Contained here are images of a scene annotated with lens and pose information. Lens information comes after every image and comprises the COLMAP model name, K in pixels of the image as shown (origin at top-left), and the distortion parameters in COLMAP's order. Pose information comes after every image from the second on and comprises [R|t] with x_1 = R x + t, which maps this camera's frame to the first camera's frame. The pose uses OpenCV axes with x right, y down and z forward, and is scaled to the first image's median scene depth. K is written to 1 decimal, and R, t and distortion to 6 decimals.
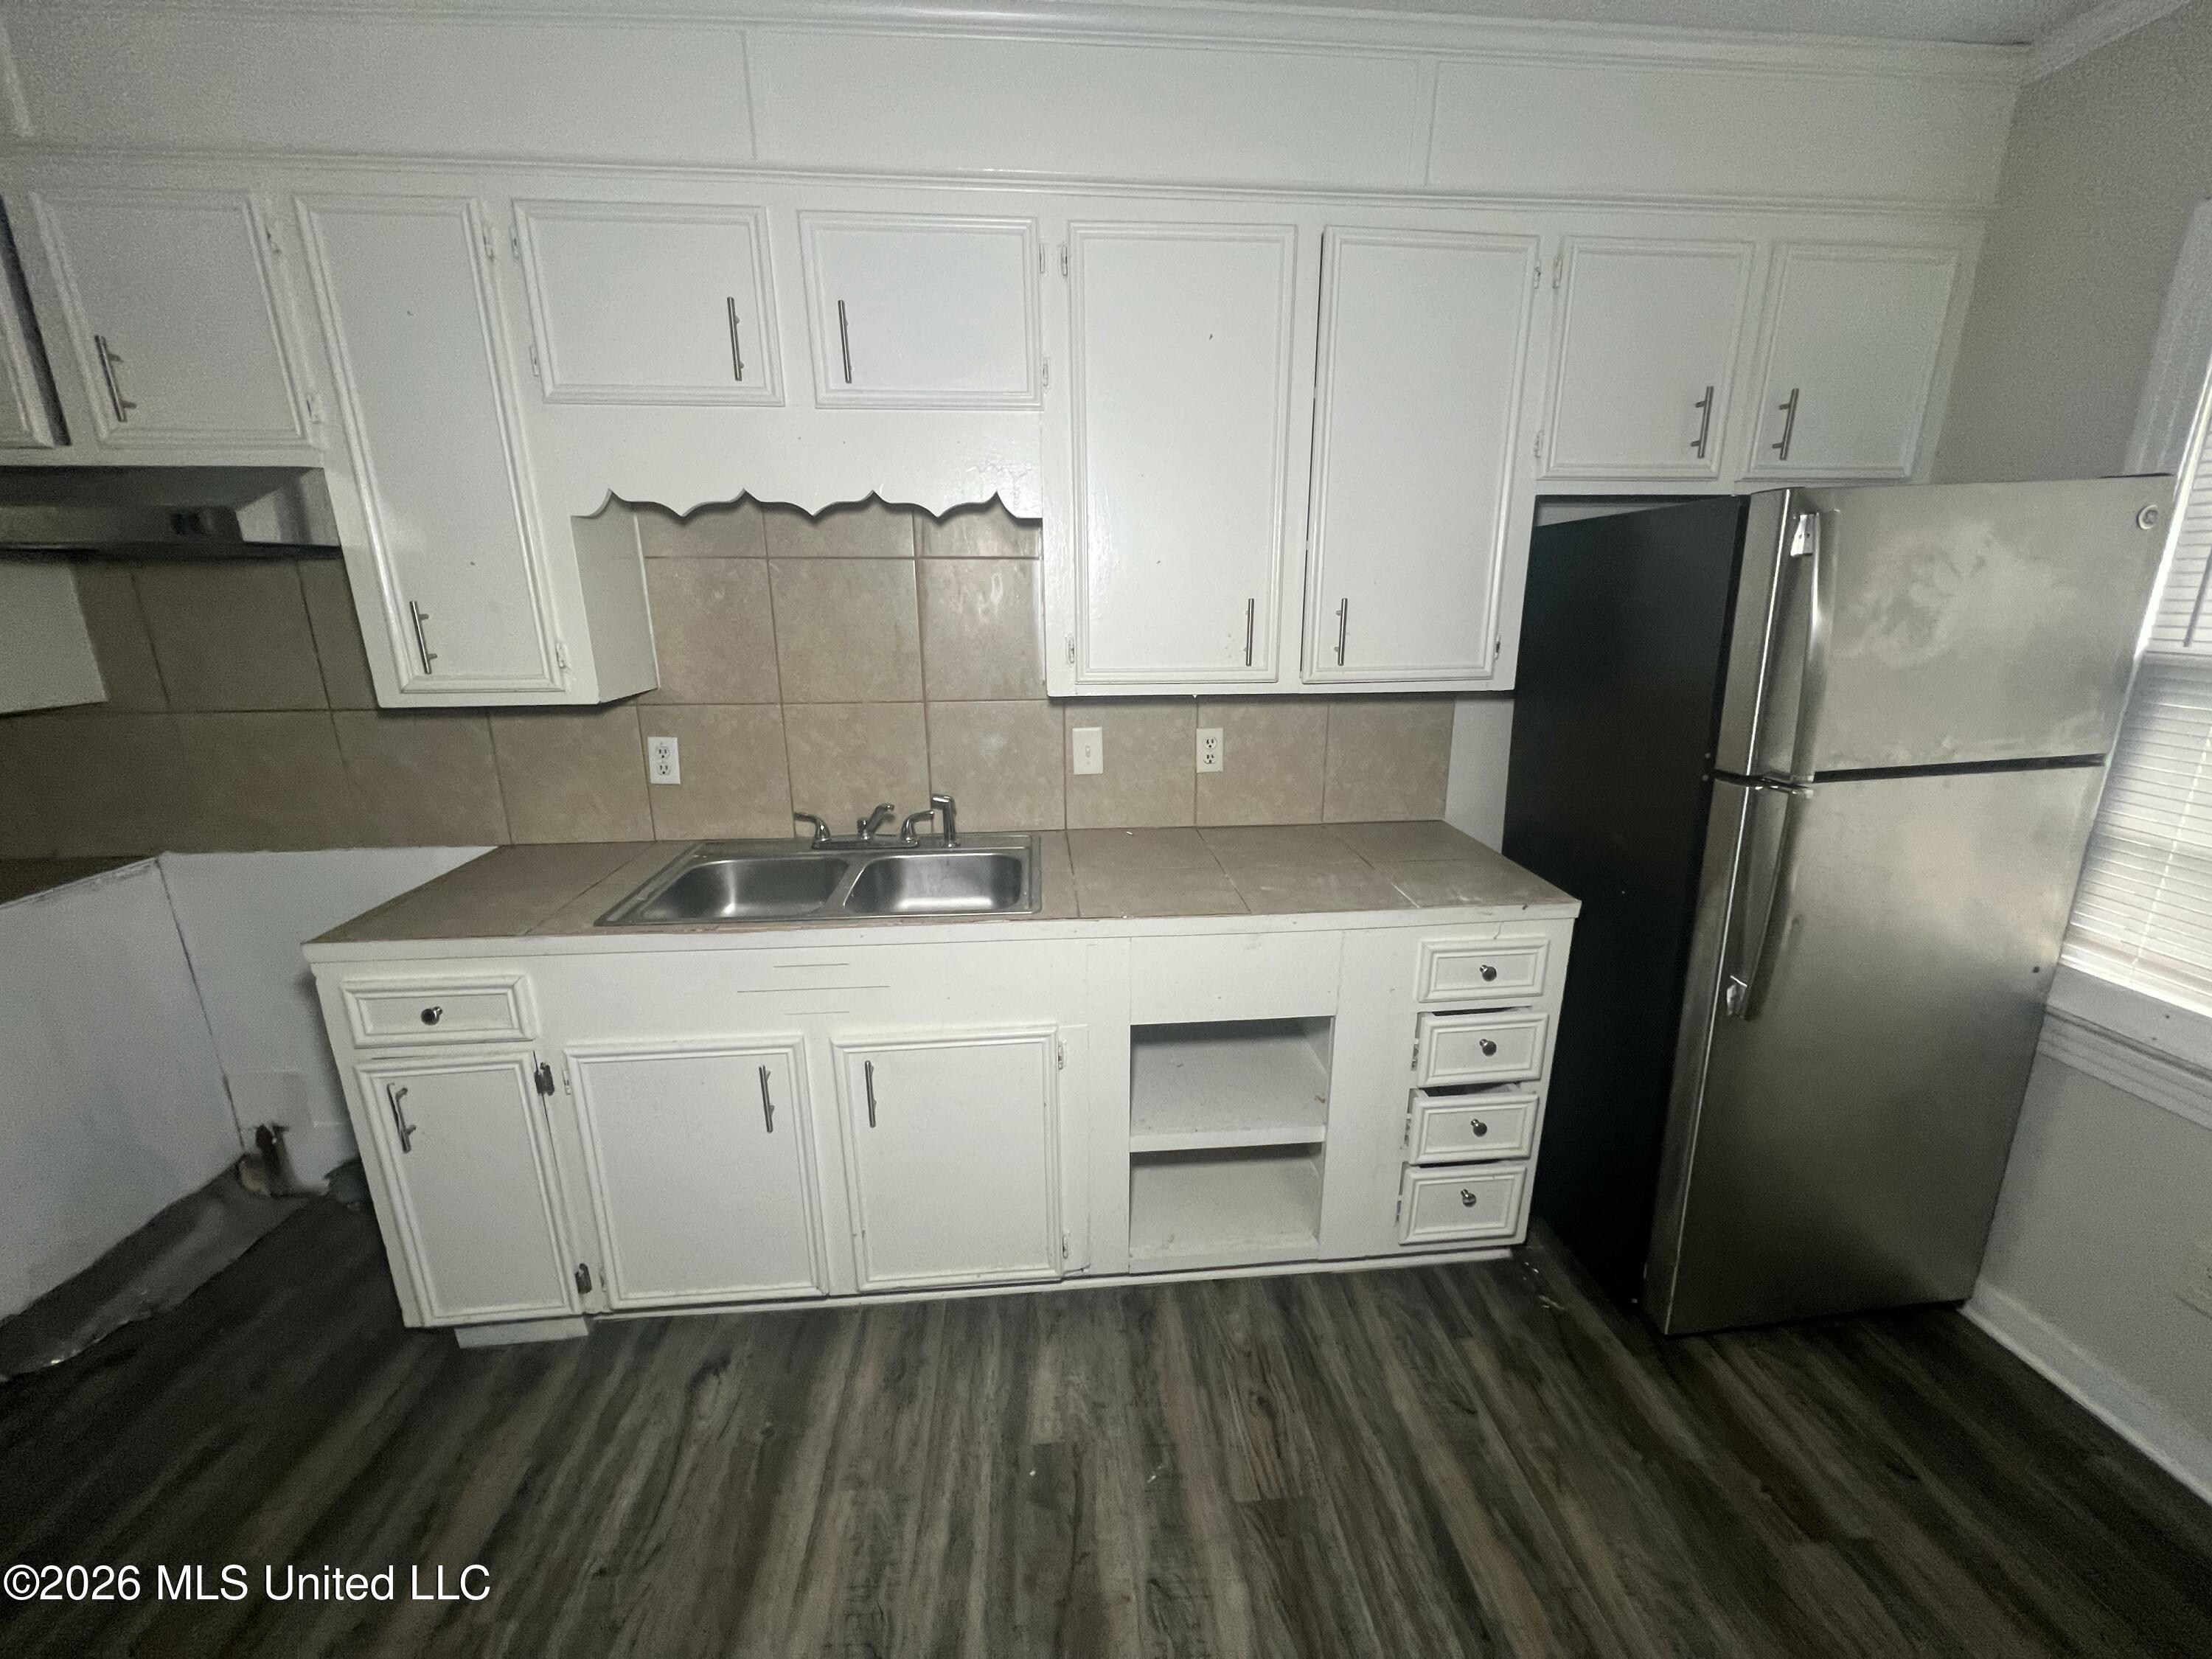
lens RADIAL K [[874.3, 0, 1113.6], [0, 874.3, 822.7], [0, 0, 1]] dist [-0.004743, 0.000970]
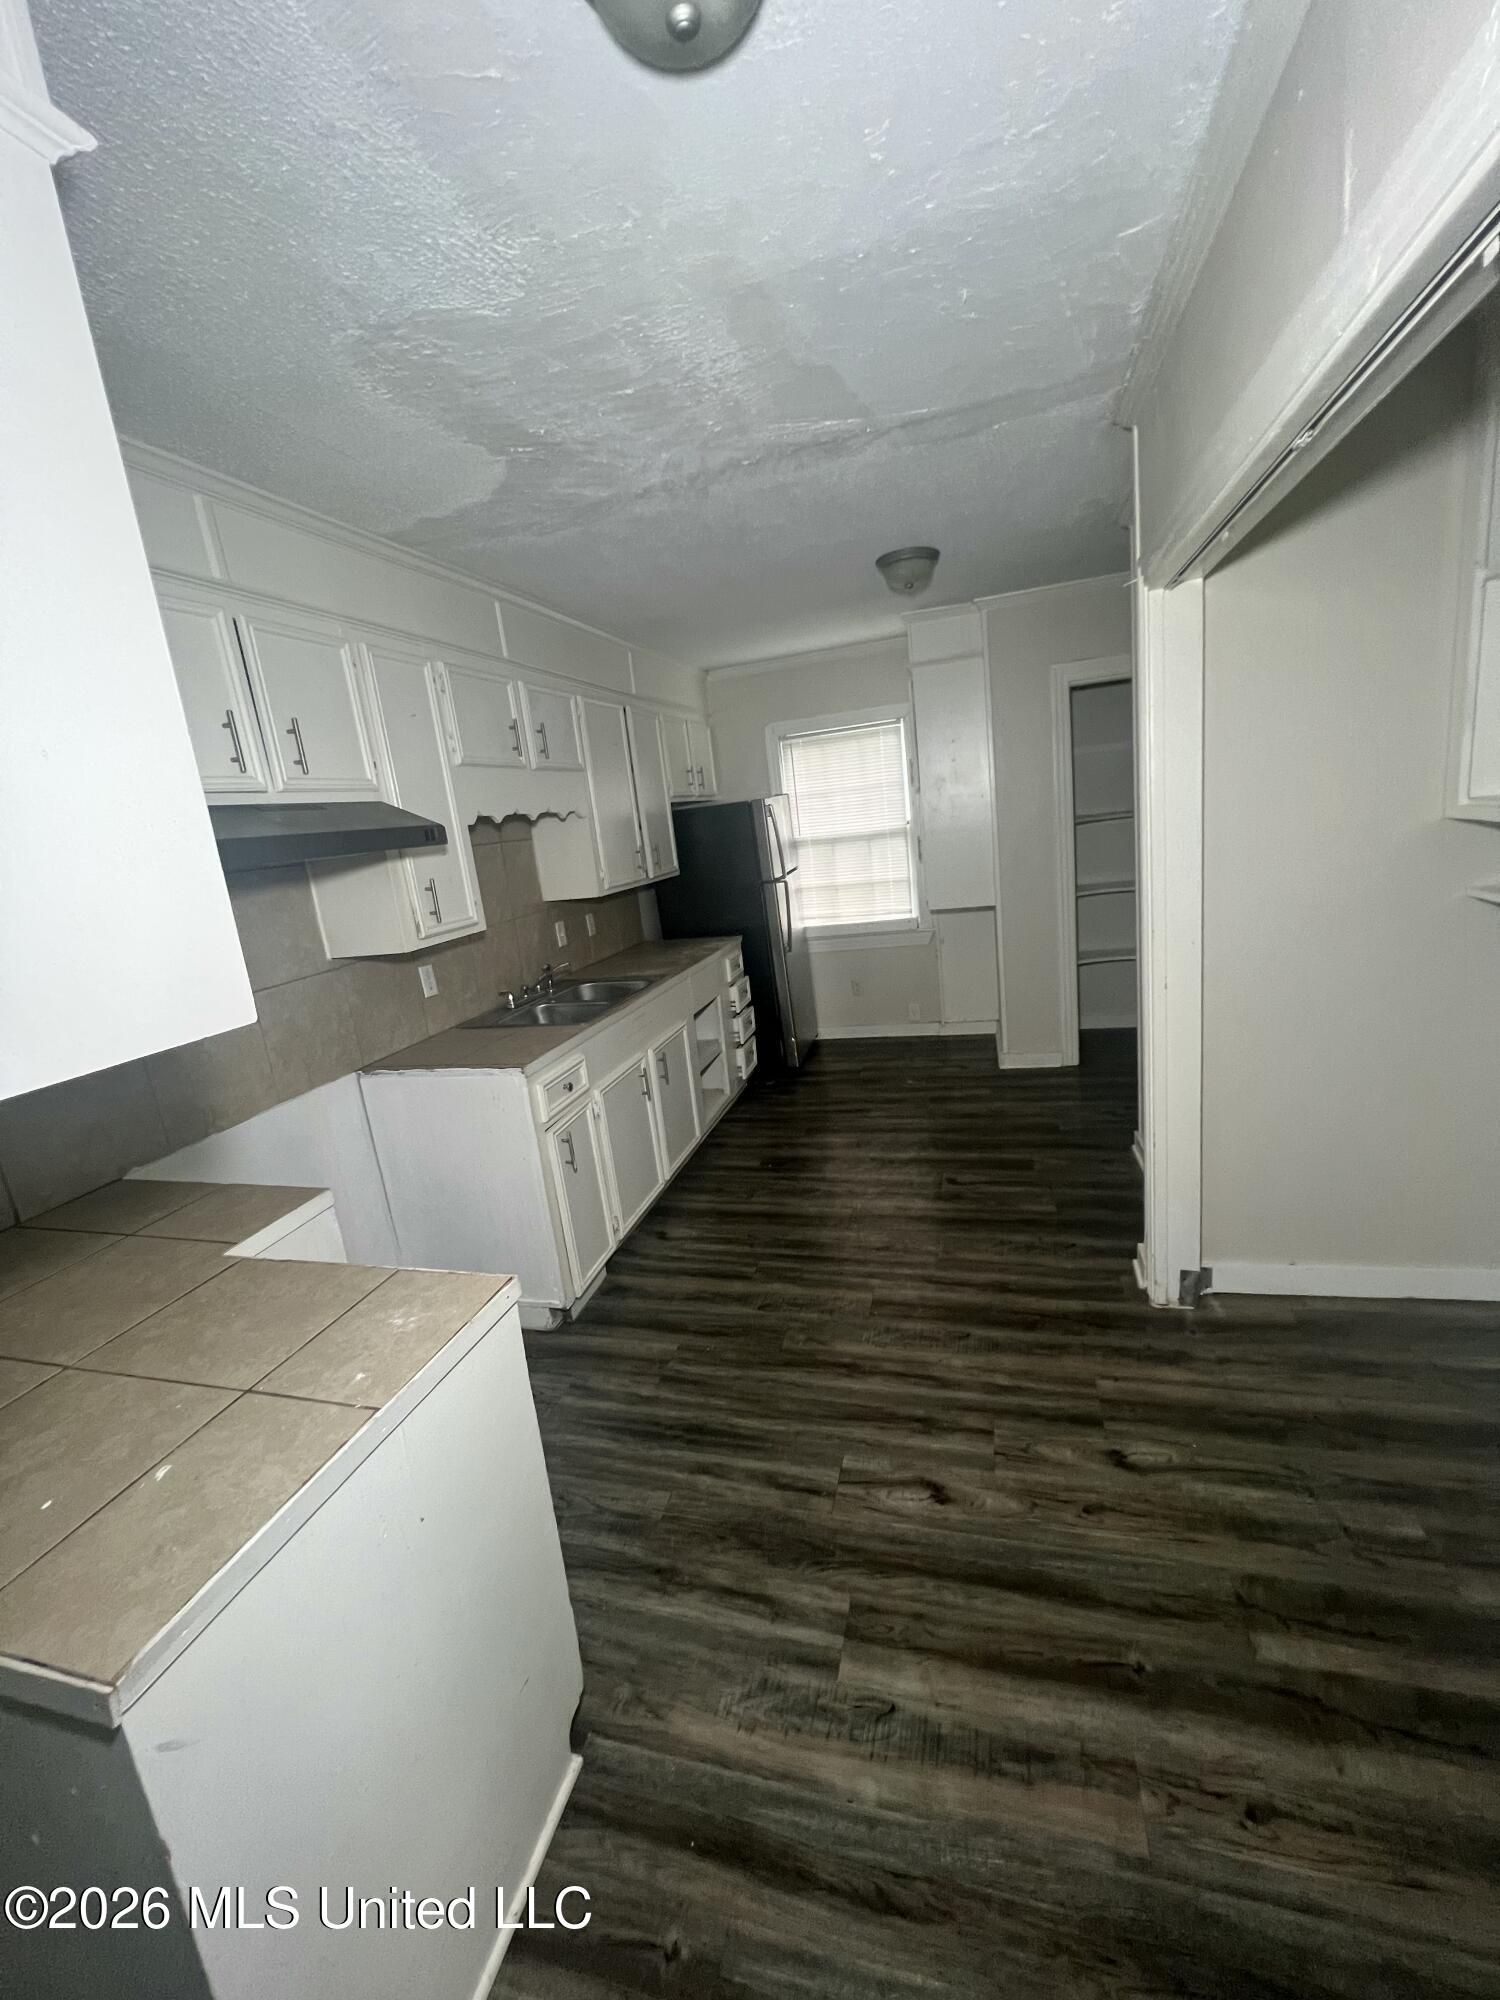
lens RADIAL K [[790.5, 0, 764.2], [0, 790.5, 998.1], [0, 0, 1]] dist [-0.004743, 0.000970]
pose [[0.351594, -0.248535, 0.902559, -1.711653], [0.348049, 0.929709, 0.120428, -0.007041], [-0.869047, 0.271793, 0.413383, -0.075589]]
